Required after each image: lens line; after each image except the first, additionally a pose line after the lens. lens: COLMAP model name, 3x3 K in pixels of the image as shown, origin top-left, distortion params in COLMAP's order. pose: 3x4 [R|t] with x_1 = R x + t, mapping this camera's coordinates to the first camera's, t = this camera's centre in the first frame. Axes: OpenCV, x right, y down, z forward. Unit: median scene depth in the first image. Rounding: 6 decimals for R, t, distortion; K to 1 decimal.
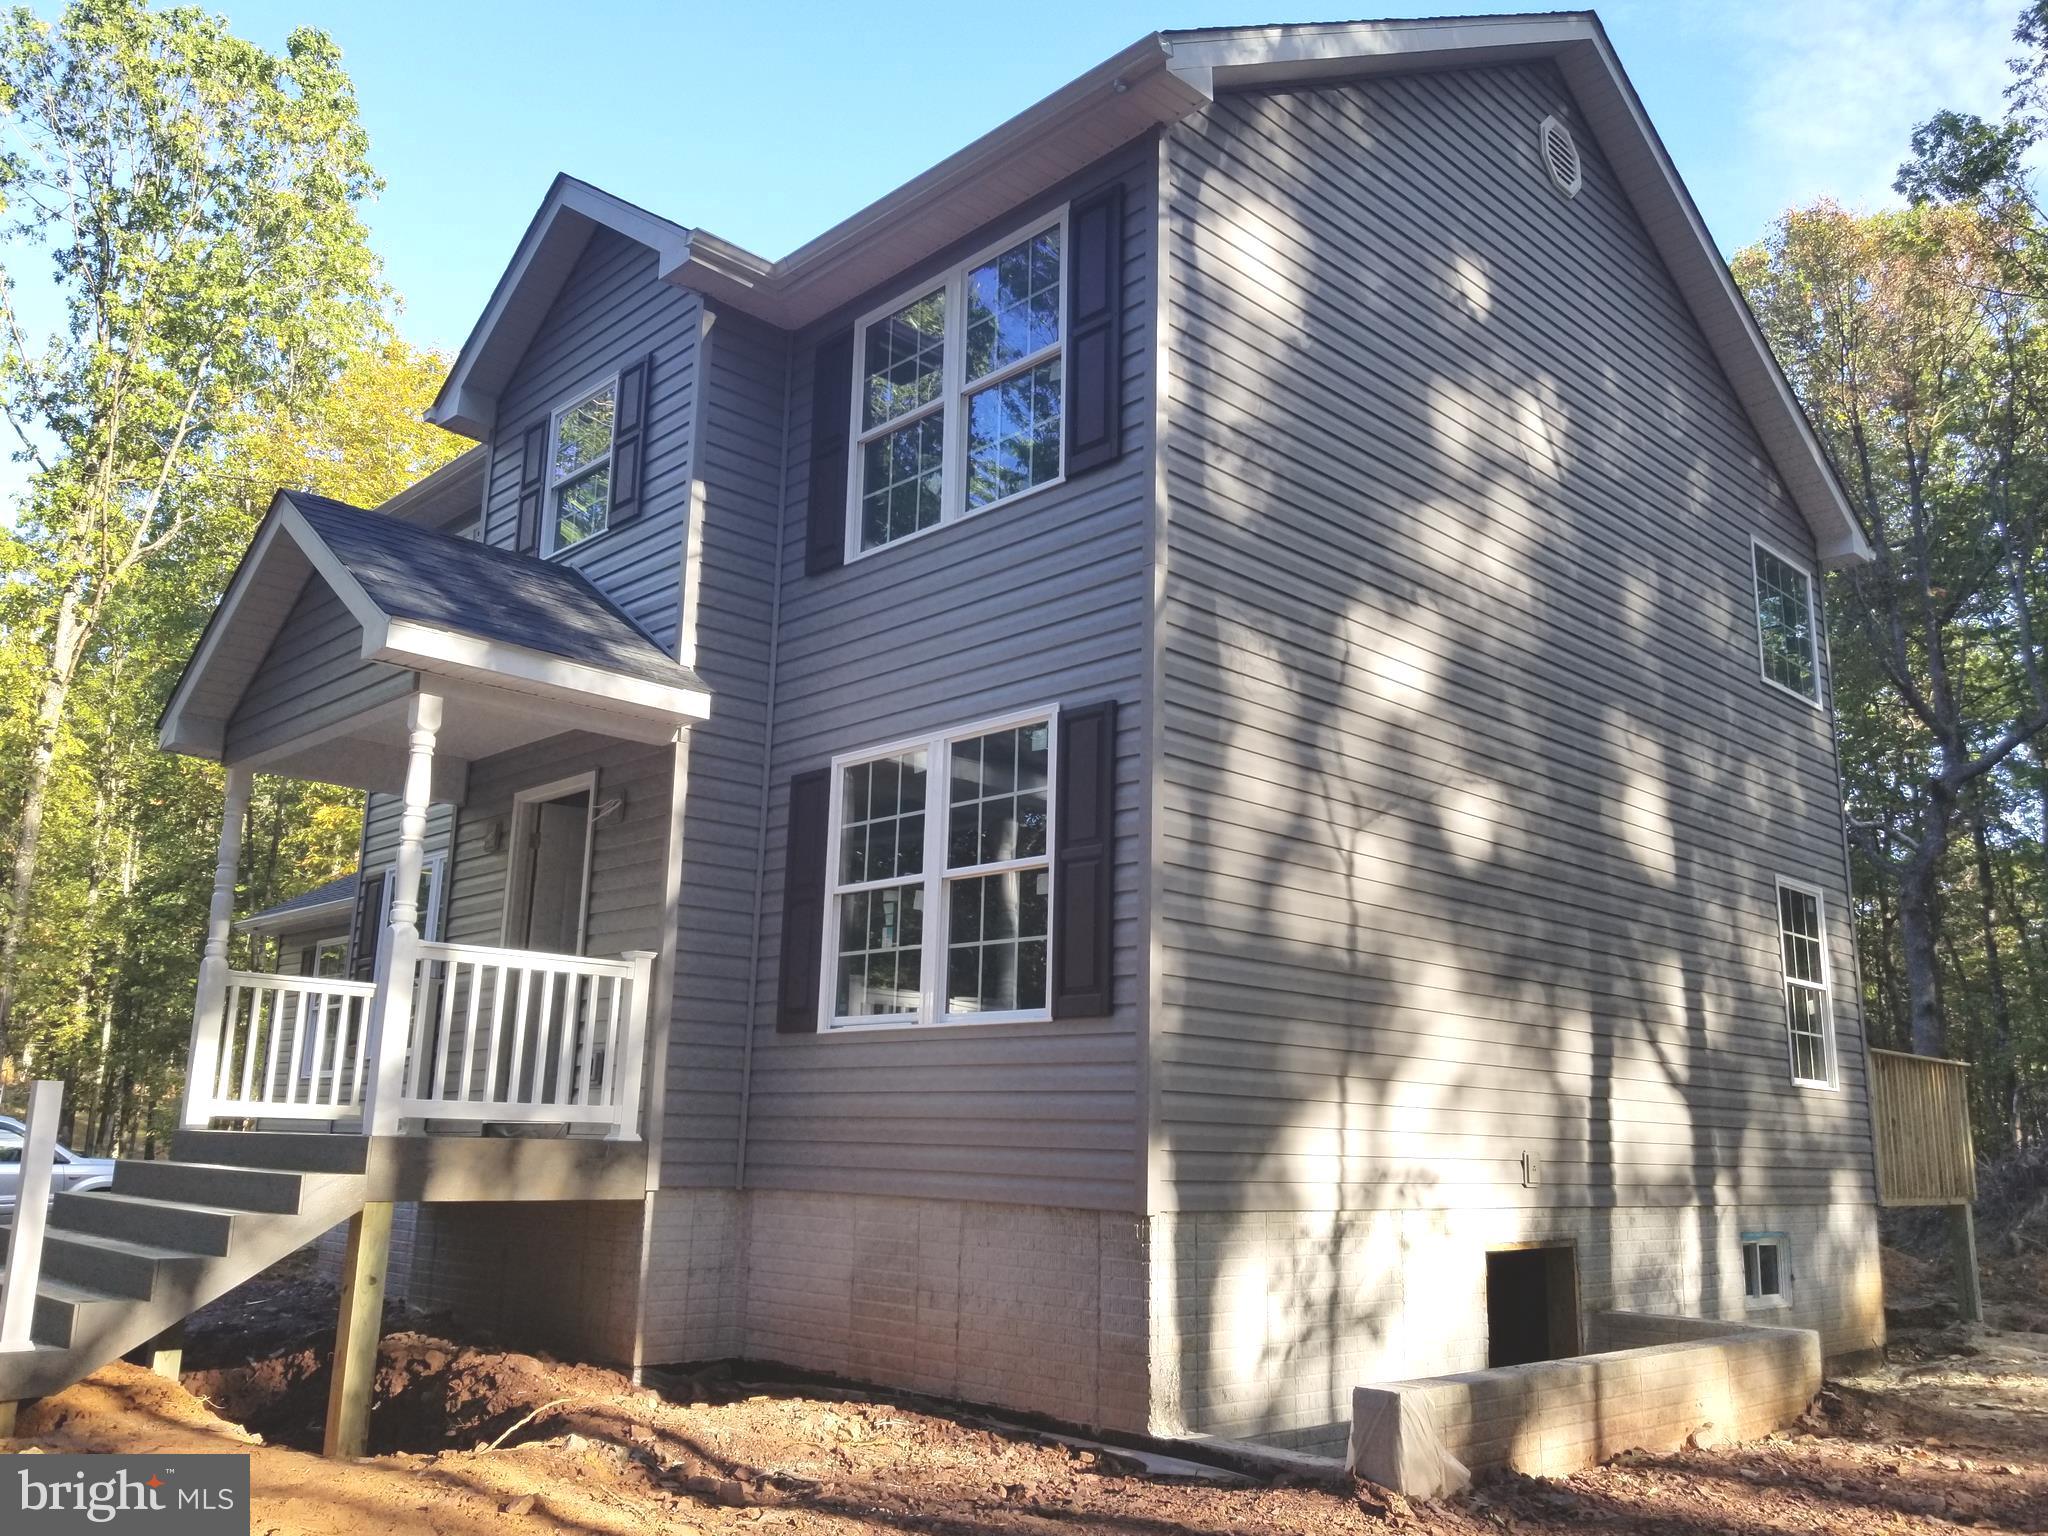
lens RADIAL K [[1616.8, 0, 1024.0], [0, 1616.8, 768.0], [0, 0, 1]] dist [0.032384, -0.001218]
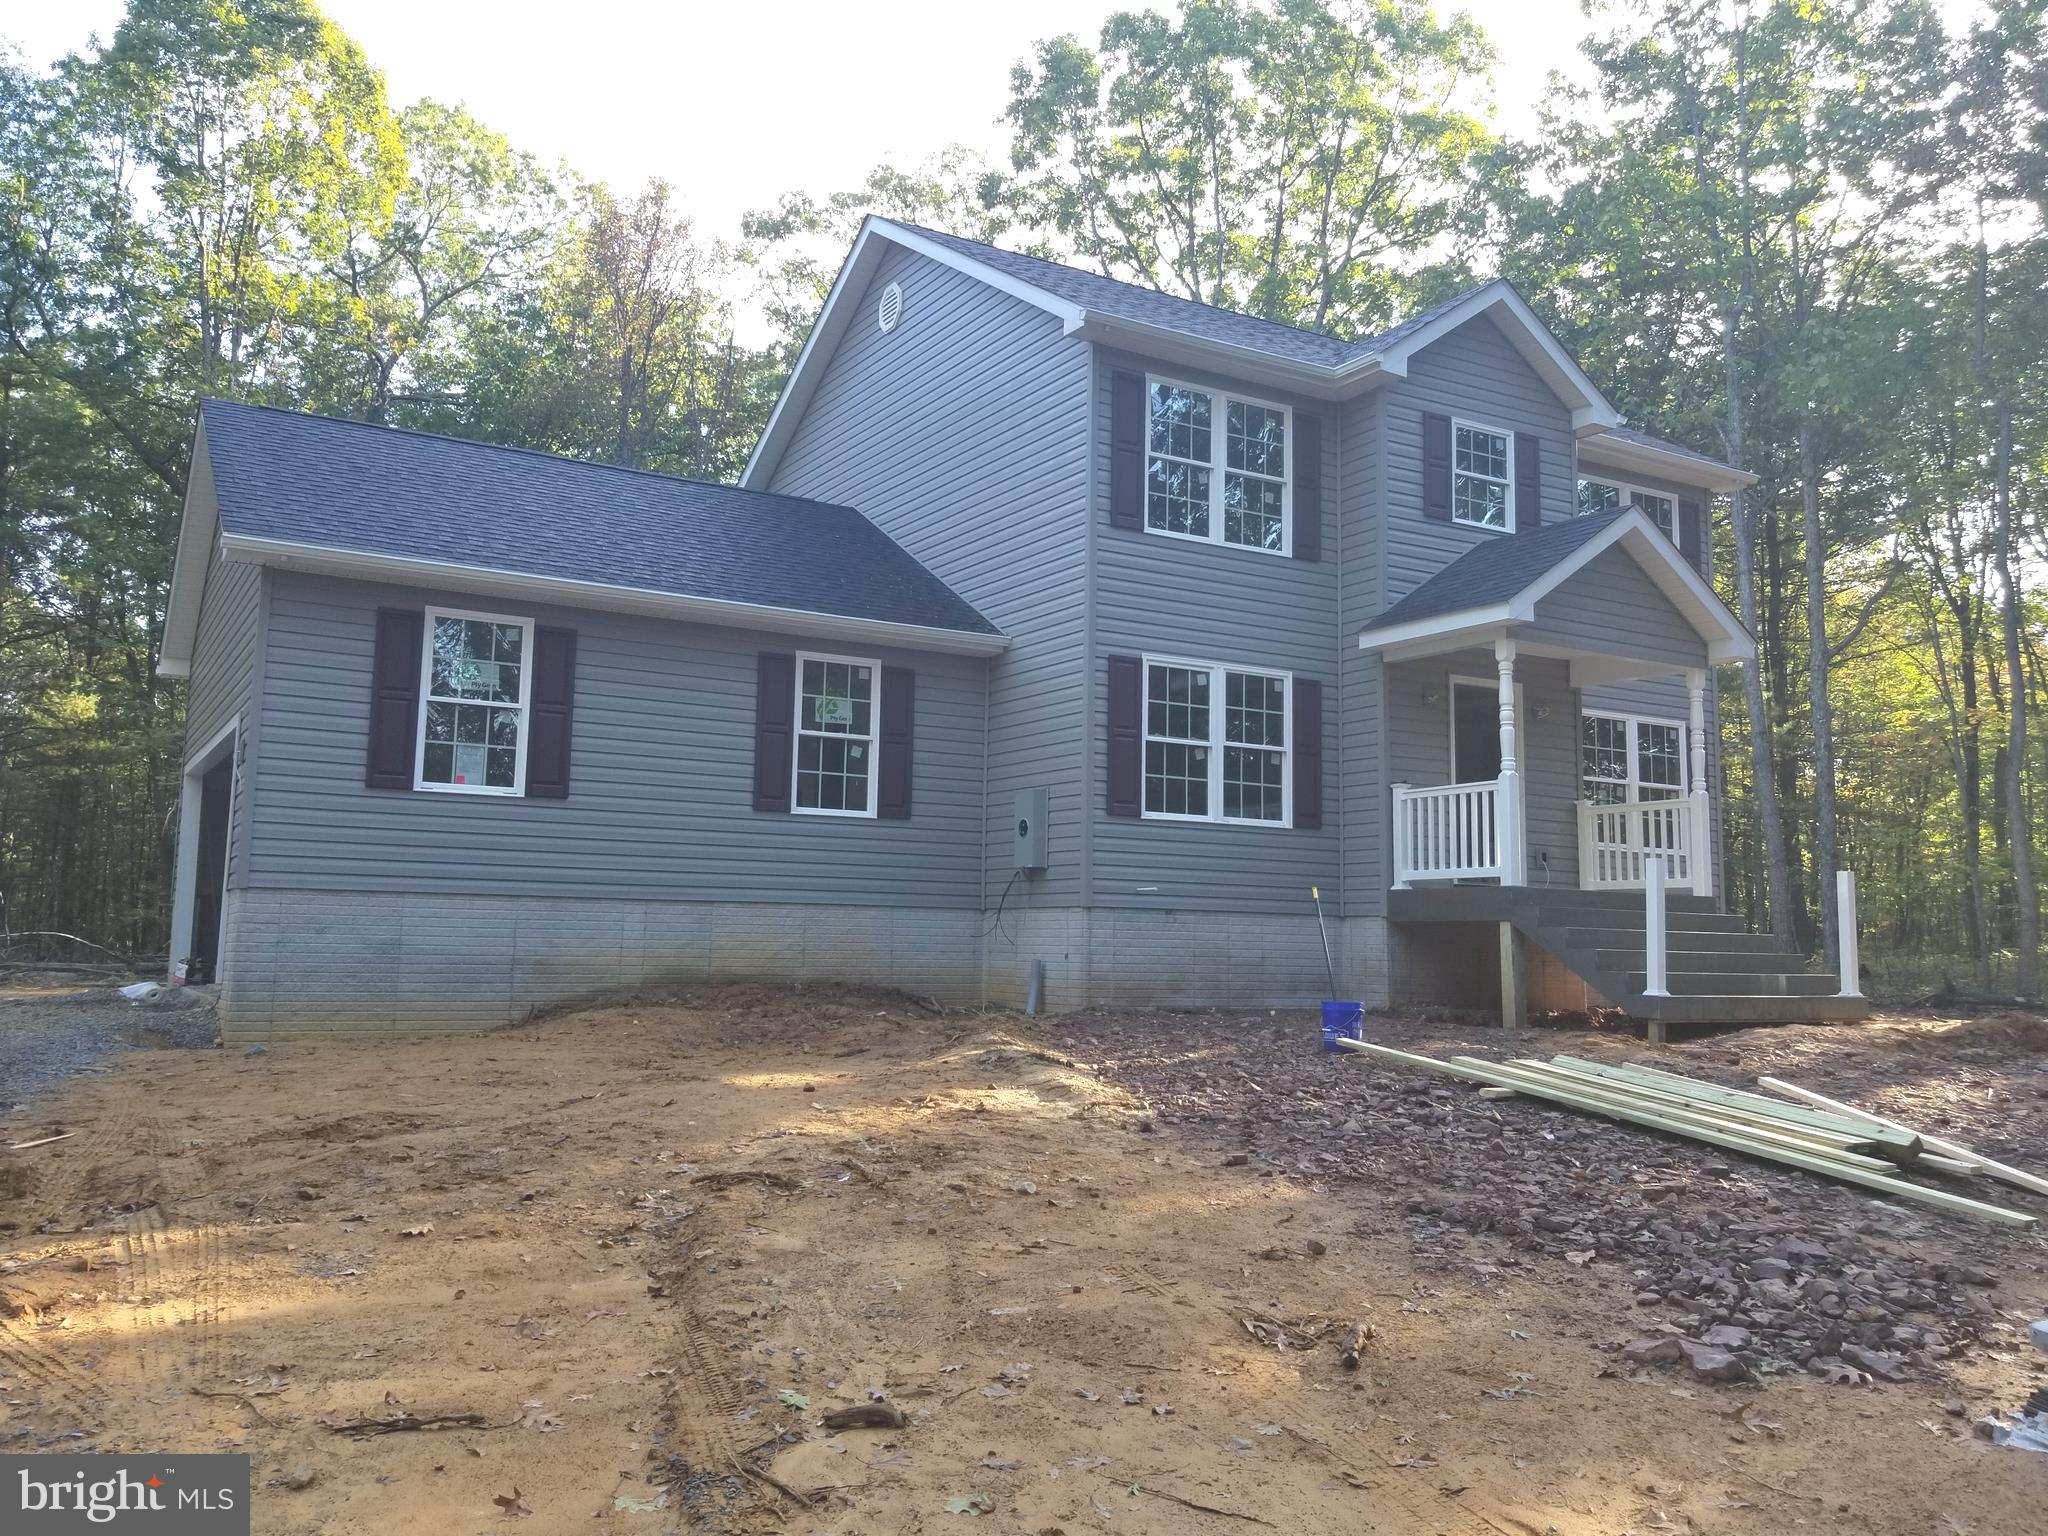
lens RADIAL K [[1616.8, 0, 1024.0], [0, 1616.8, 768.0], [0, 0, 1]] dist [0.032384, -0.001218]
pose [[0.228990, 0.076398, 0.970426, -1.717536], [-0.235129, 0.971737, -0.021018, 0.168627], [-0.944605, -0.223363, 0.240481, 0.687392]]
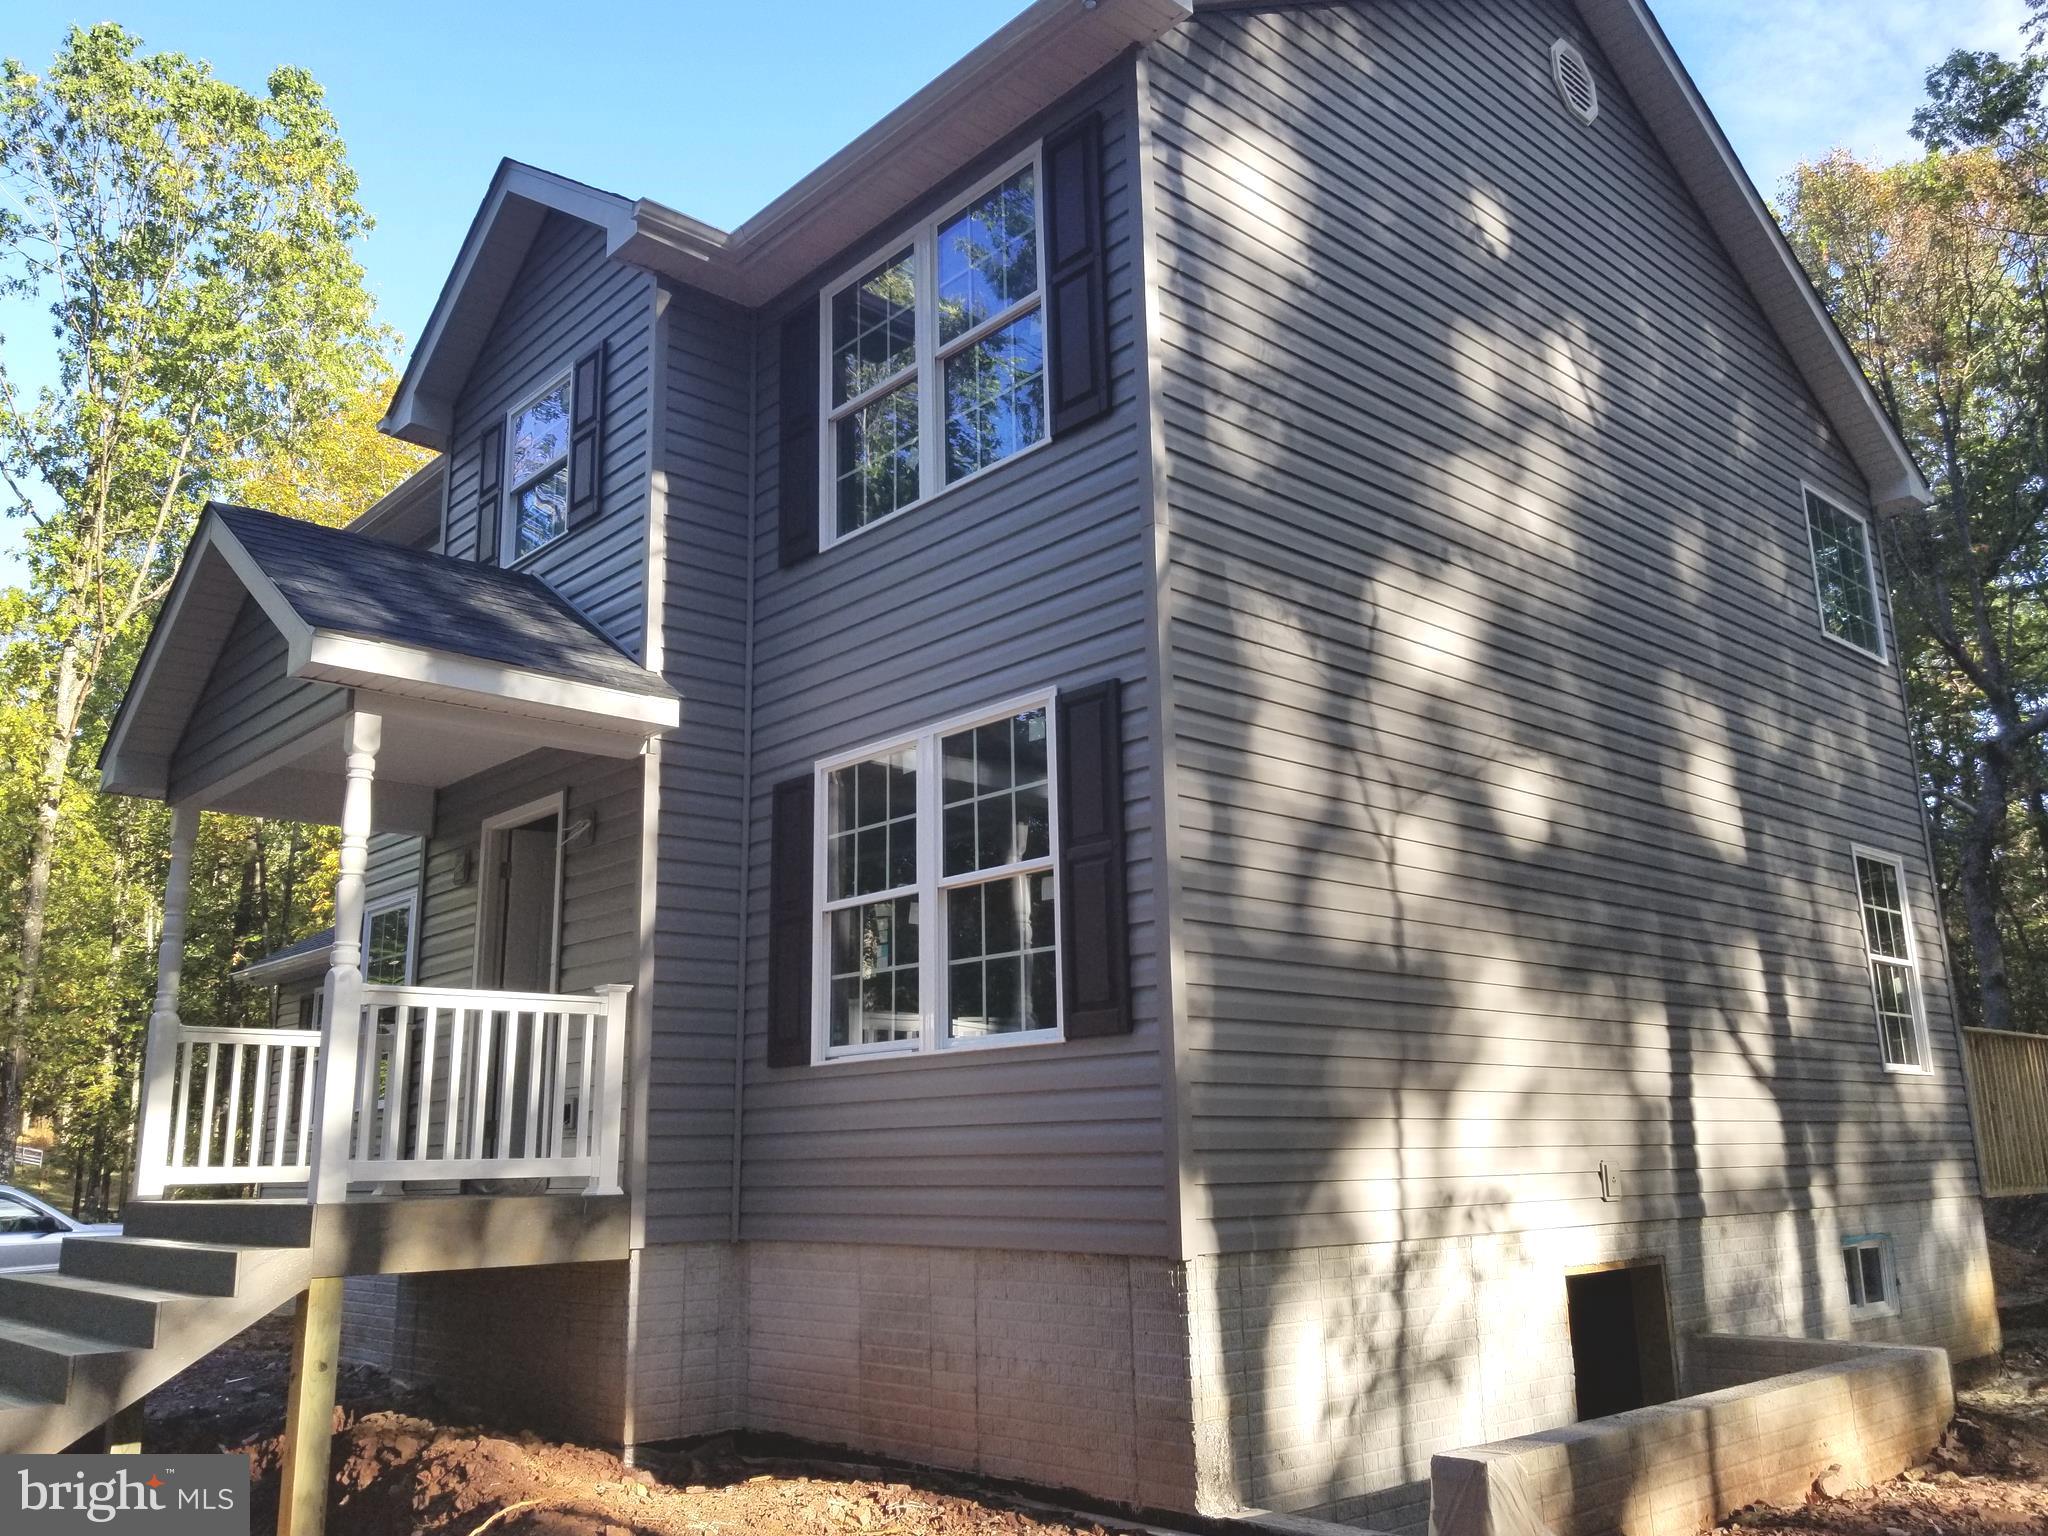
lens RADIAL K [[1604.4, 0, 1017.7], [0, 1604.4, 752.7], [0, 0, 1]] dist [0.019128, -0.004205]
pose [[0.998520, -0.049902, -0.021622, 0.014880], [0.049465, 0.998570, -0.020279, 0.011708], [0.022603, 0.019180, 0.999561, 0.094555]]
